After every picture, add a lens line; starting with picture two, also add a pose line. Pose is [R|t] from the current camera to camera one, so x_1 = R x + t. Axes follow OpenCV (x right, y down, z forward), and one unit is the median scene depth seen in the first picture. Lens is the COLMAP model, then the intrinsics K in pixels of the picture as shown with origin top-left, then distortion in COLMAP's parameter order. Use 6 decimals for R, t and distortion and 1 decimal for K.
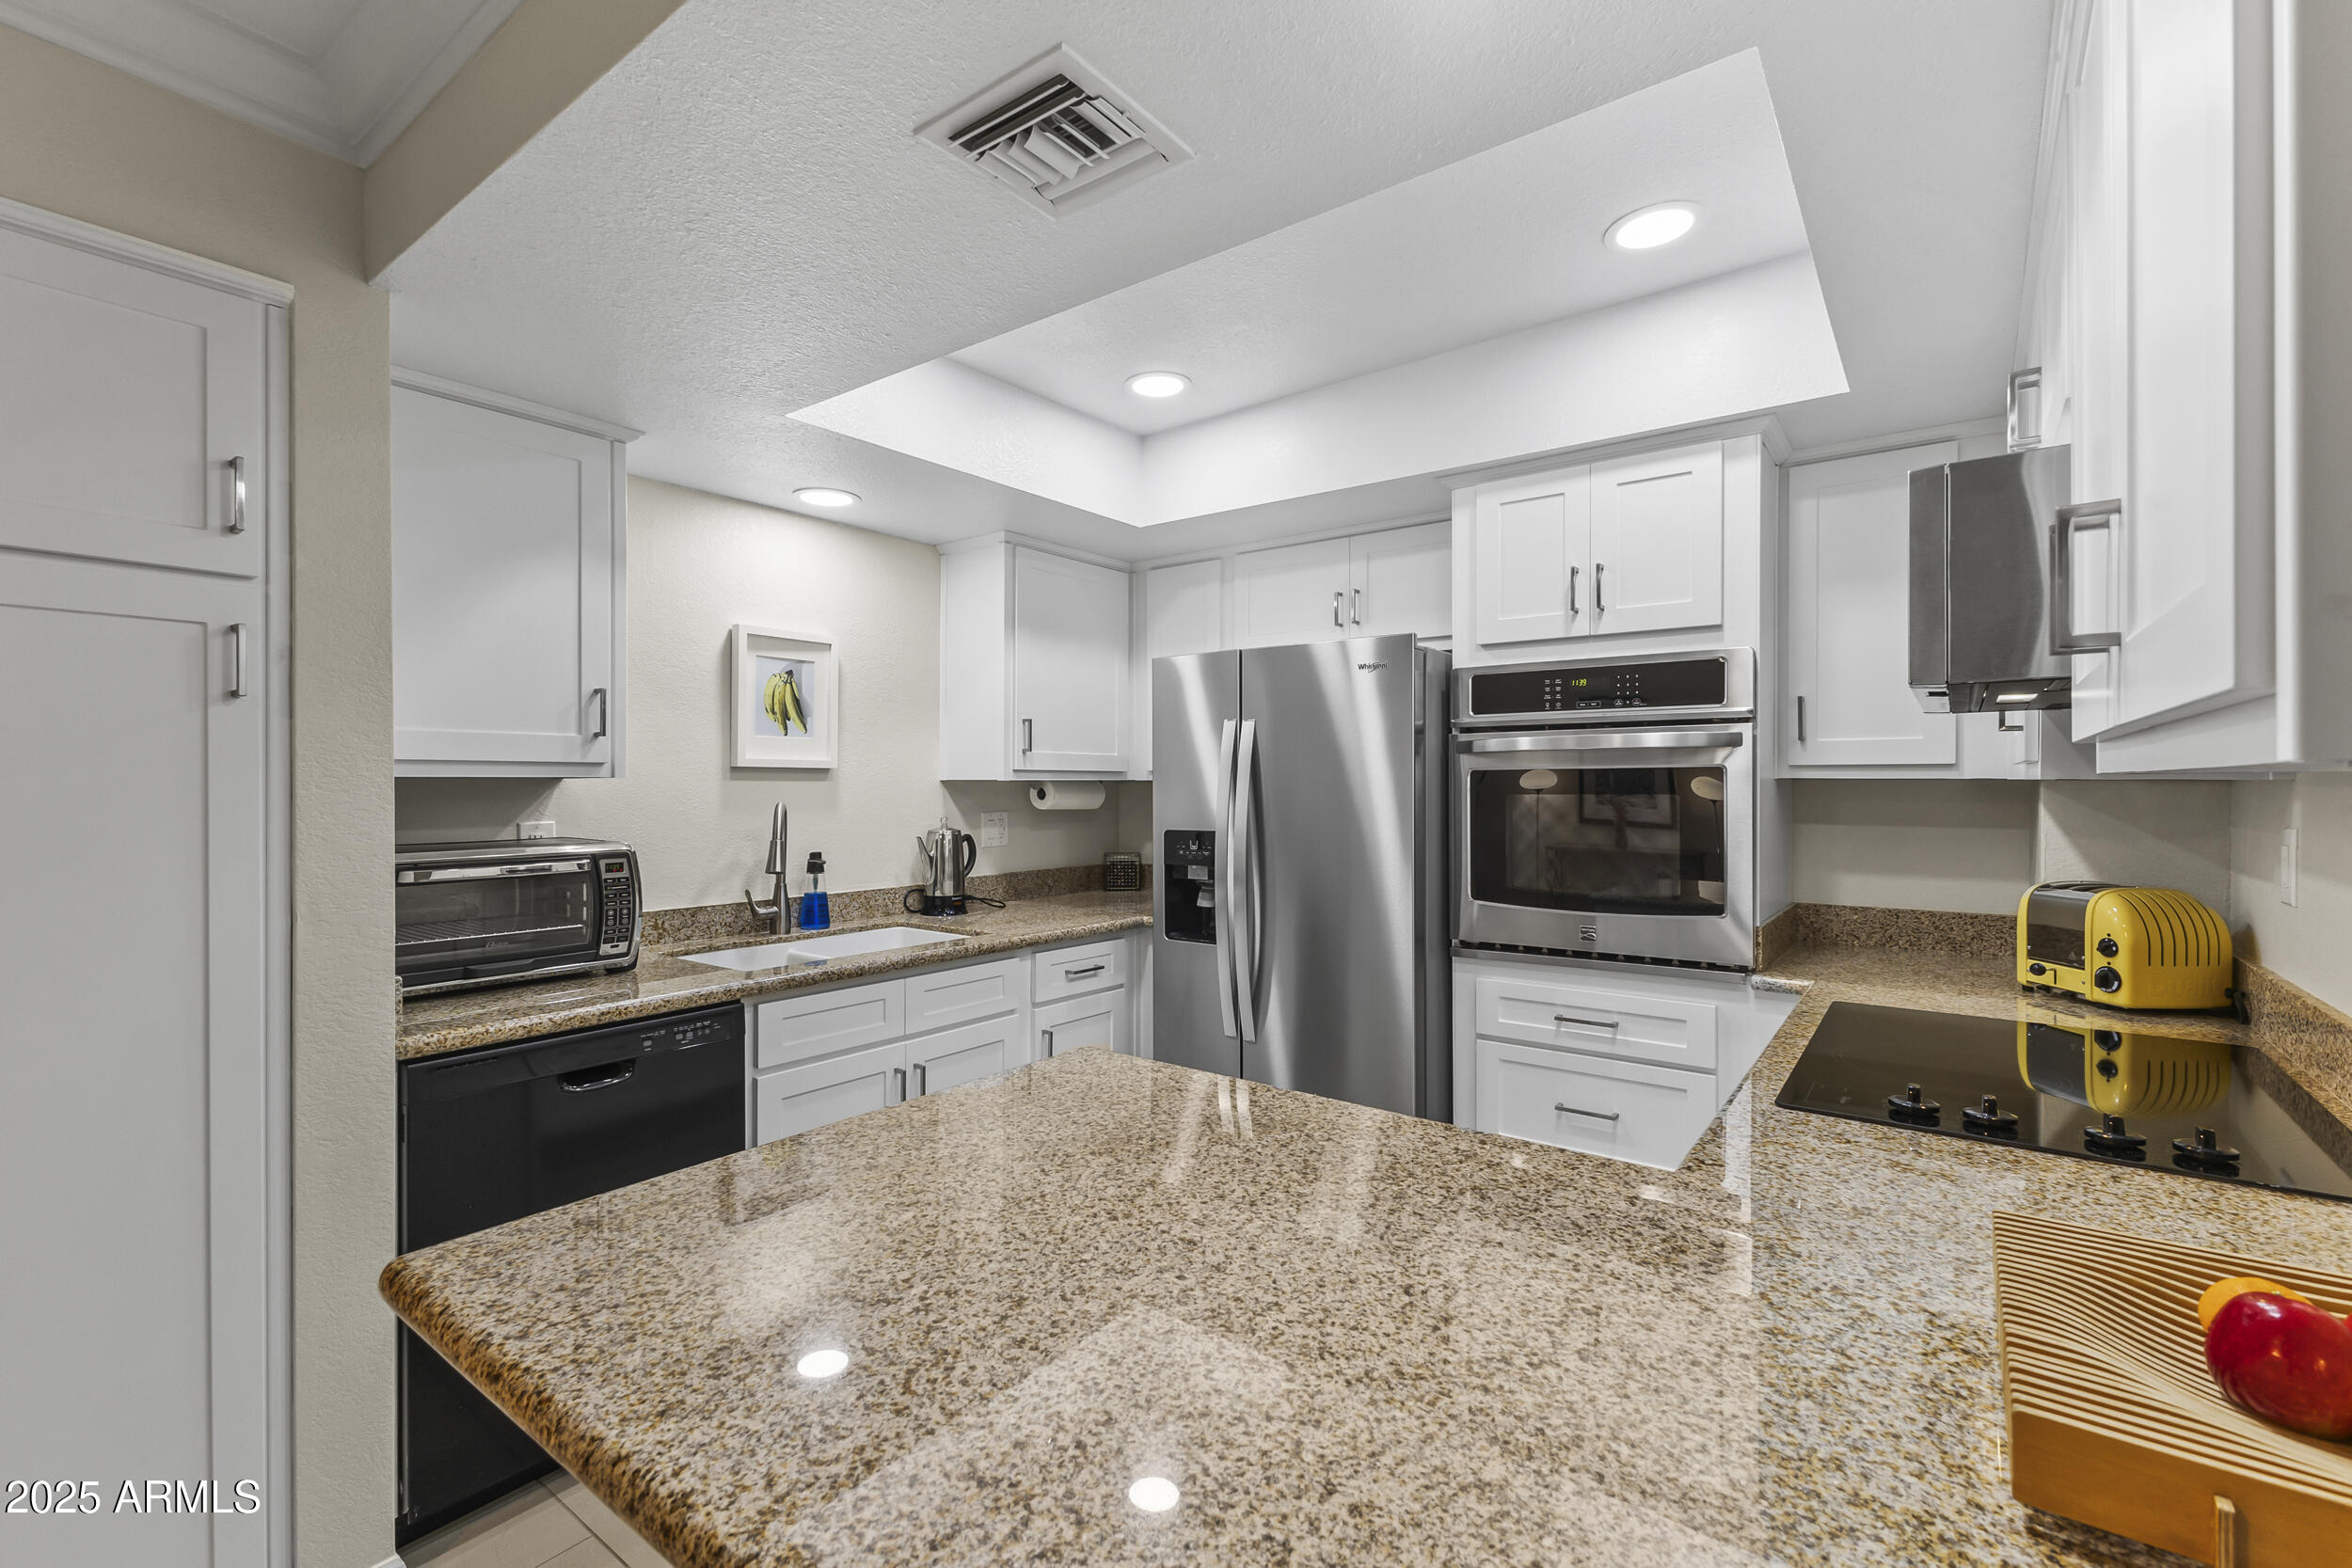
lens RADIAL K [[1026.0, 0, 1171.3], [0, 1026.0, 786.2], [0, 0, 1]] dist [0.008707, -0.000662]
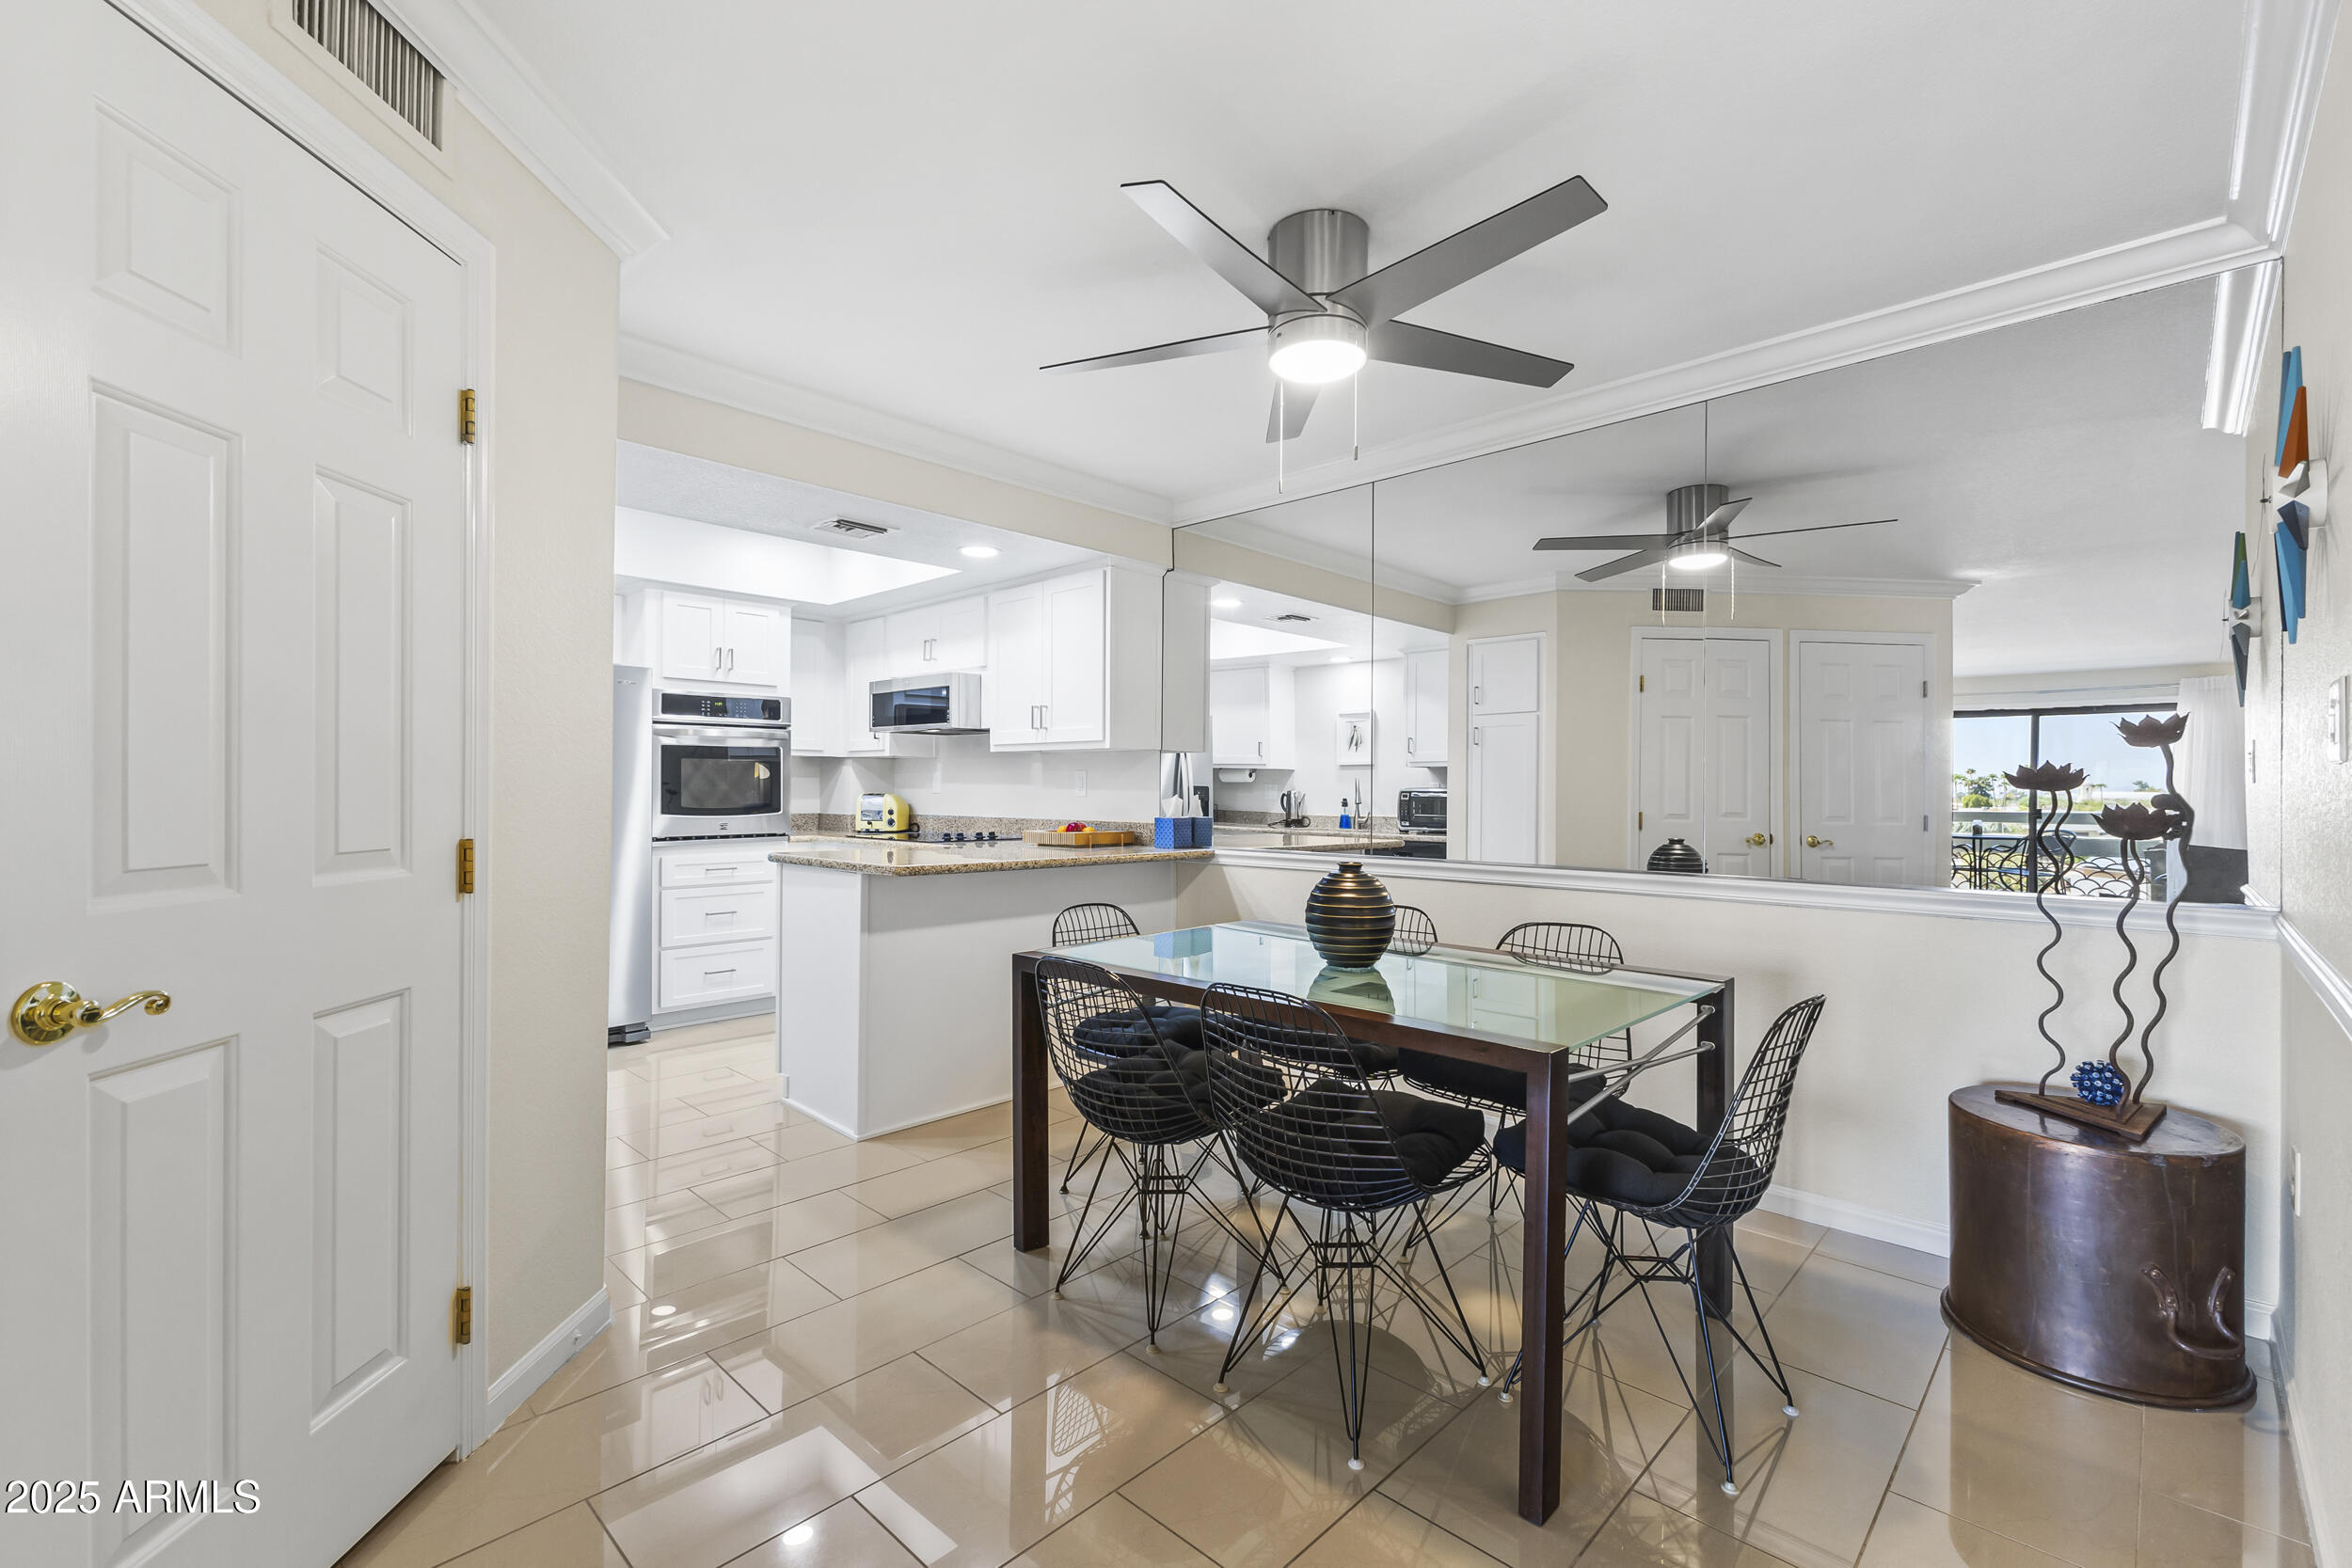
lens RADIAL K [[1026.0, 0, 1174.0], [0, 1026.0, 785.2], [0, 0, 1]] dist [0.008707, -0.000662]
pose [[0.125087, 0.004579, 0.992135, -1.506744], [-0.002785, 0.999987, -0.004264, 0.066690], [-0.992142, -0.002230, 0.125098, -0.153573]]
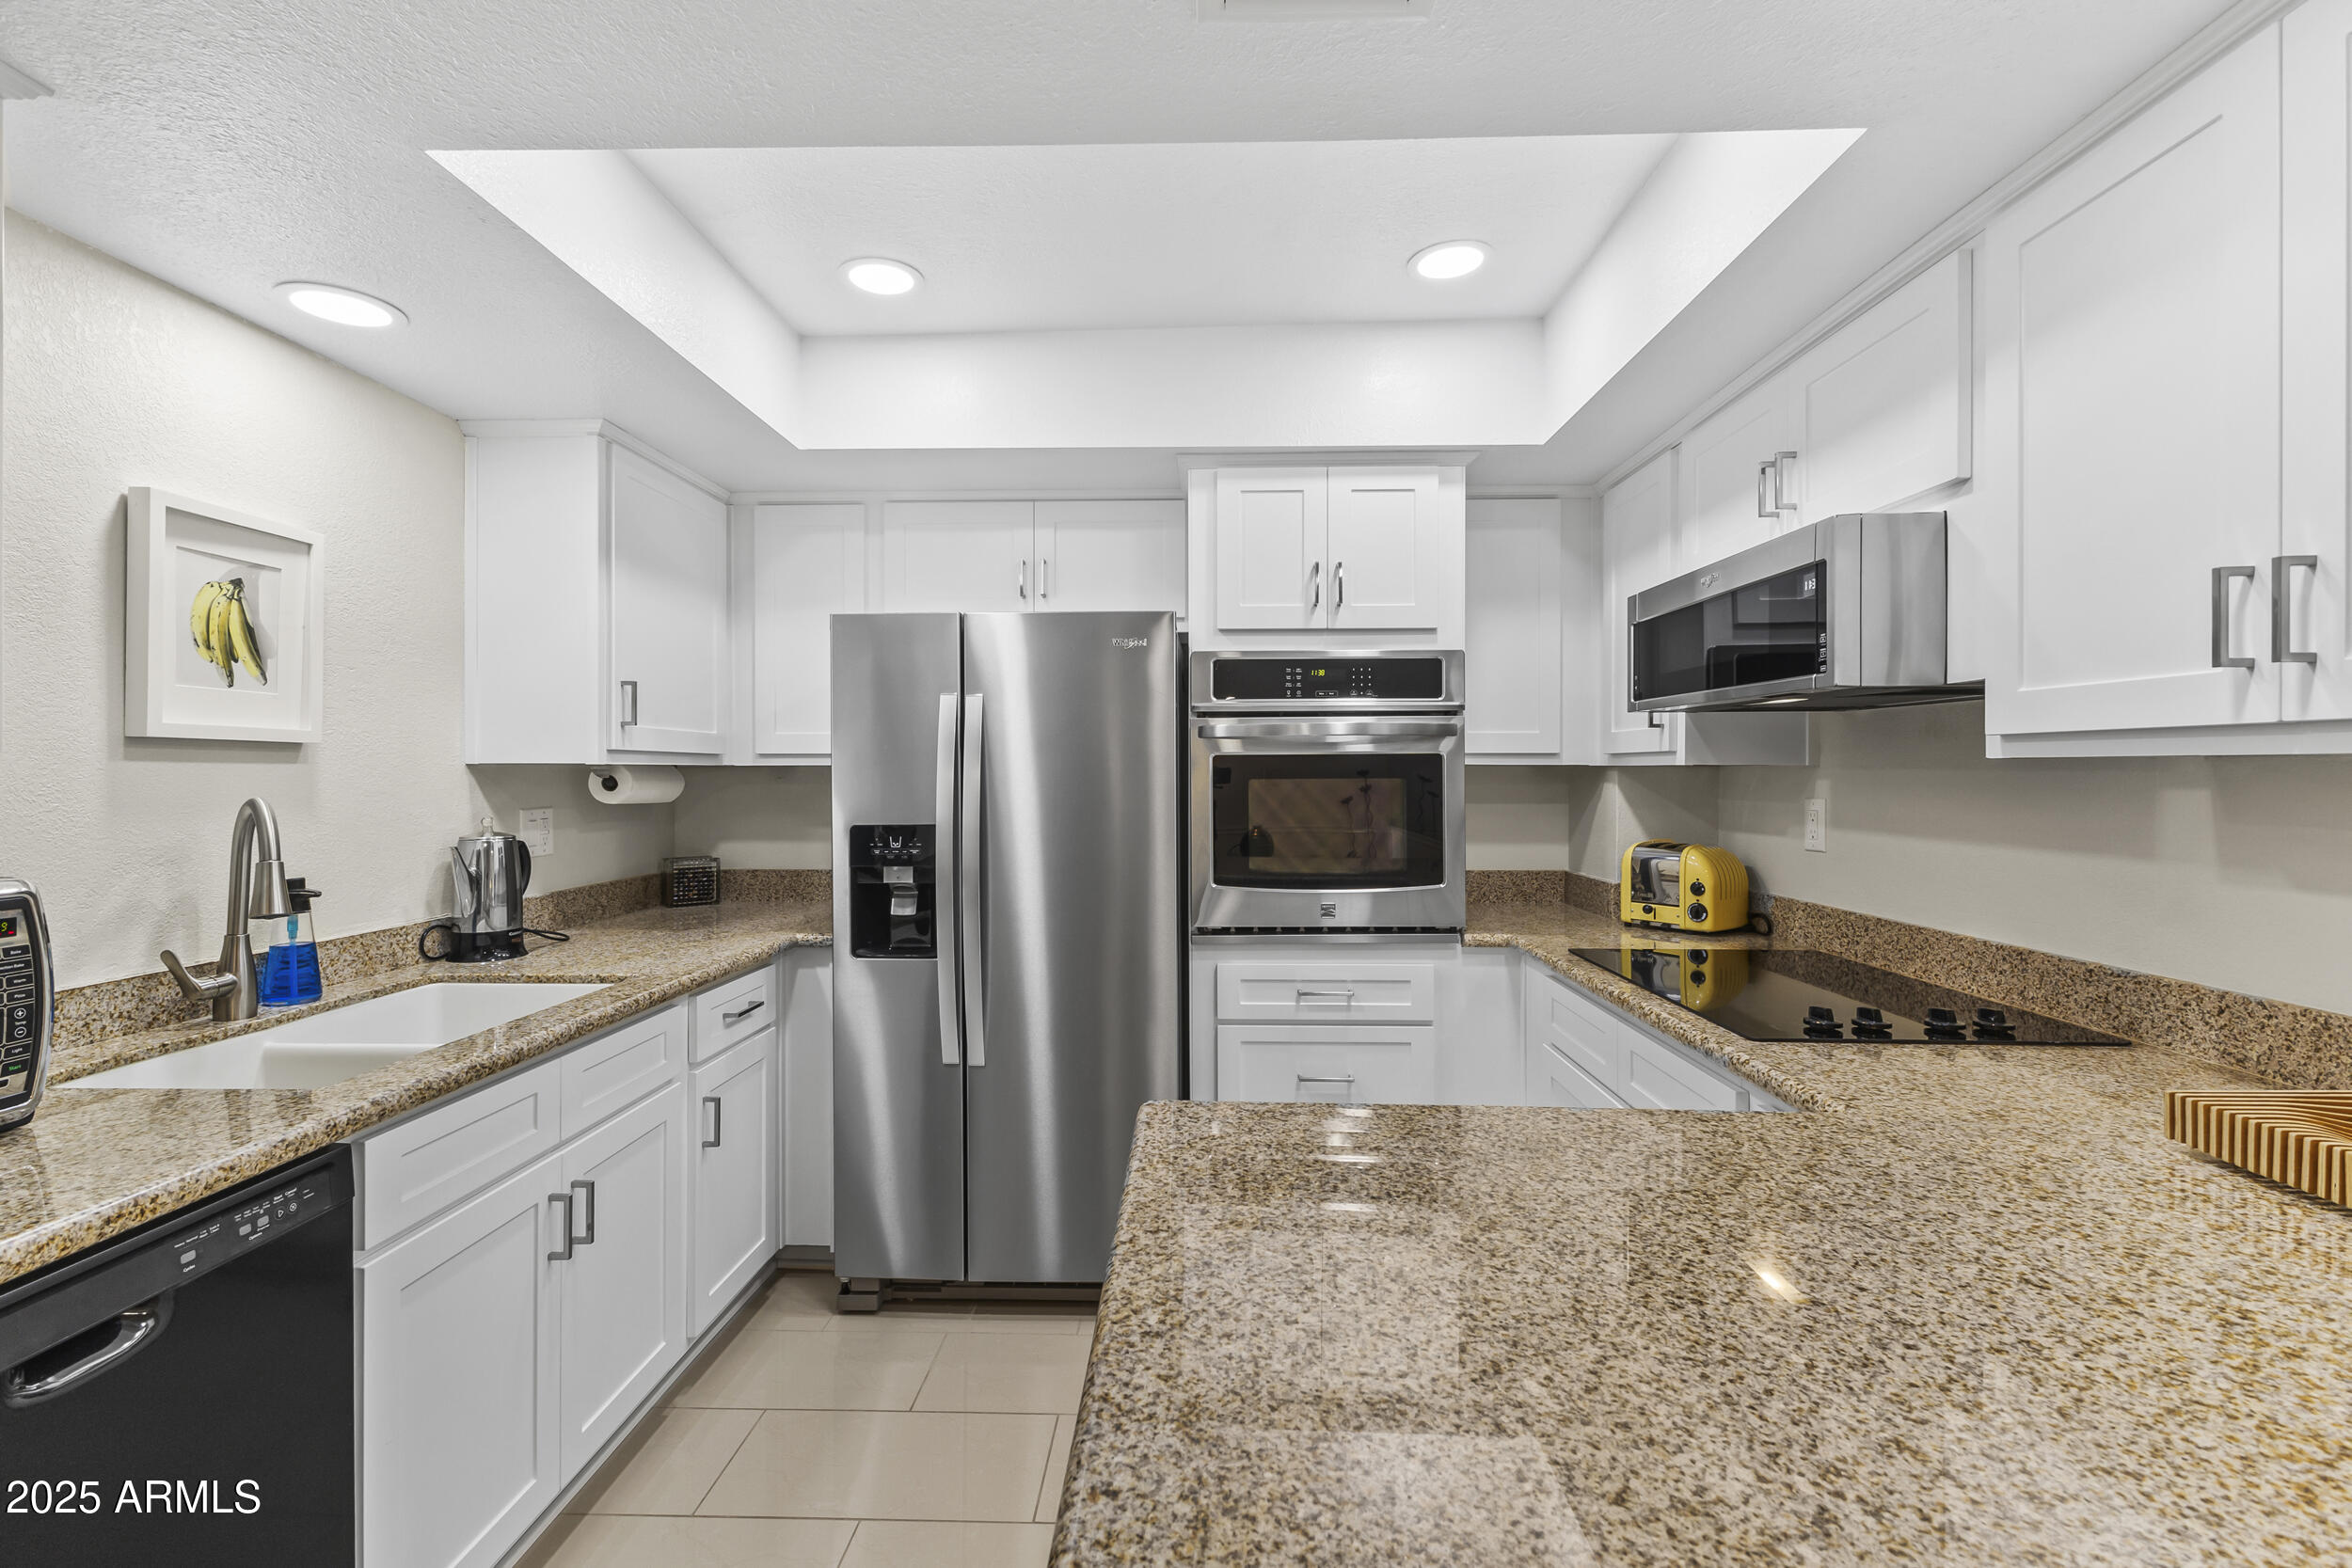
lens RADIAL K [[1026.0, 0, 1173.7], [0, 1026.0, 775.3], [0, 0, 1]] dist [0.008707, -0.000662]
pose [[0.814944, -0.002104, 0.579536, -0.331625], [0.001976, 0.999998, 0.000852, 0.003394], [-0.579536, 0.000451, 0.814946, 0.226555]]
